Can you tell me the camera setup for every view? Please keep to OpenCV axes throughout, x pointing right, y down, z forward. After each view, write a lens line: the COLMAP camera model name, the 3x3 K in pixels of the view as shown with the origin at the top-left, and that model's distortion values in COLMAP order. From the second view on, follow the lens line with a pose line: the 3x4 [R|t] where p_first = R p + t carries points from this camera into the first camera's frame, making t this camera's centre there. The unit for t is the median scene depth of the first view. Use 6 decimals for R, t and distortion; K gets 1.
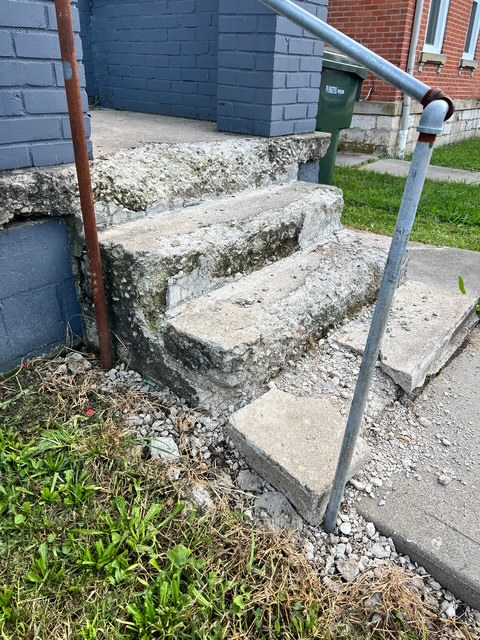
lens RADIAL K [[482.5, 0, 241.9], [0, 482.5, 321.5], [0, 0, 1]] dist [0.051640, -0.055010]
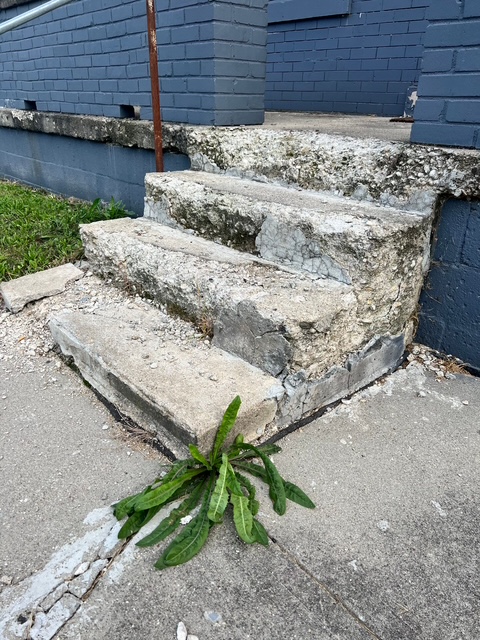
lens RADIAL K [[482.5, 0, 239.4], [0, 482.5, 320.1], [0, 0, 1]] dist [0.051640, -0.055010]
pose [[-0.179937, 0.381612, -0.906639, 1.054835], [-0.470225, 0.776187, 0.420027, -0.450678], [0.864009, 0.501903, 0.039779, 1.110181]]
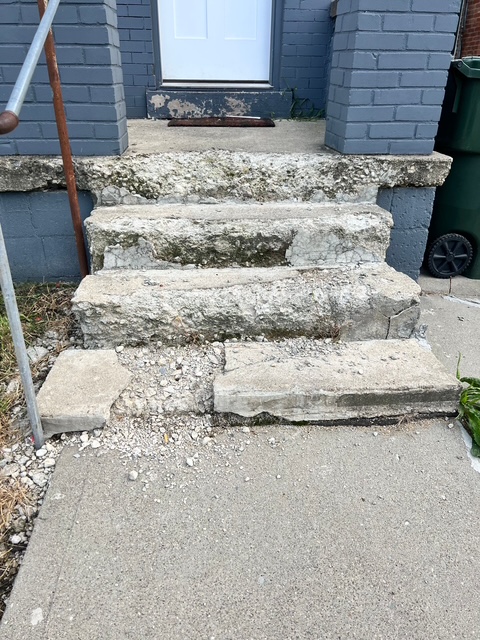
lens RADIAL K [[482.5, 0, 235.7], [0, 482.5, 323.0], [0, 0, 1]] dist [0.051640, -0.055010]
pose [[0.675489, 0.316210, -0.666128, 0.837930], [-0.324974, 0.938582, 0.116003, -0.130438], [0.661897, 0.138115, 0.736761, 0.229095]]
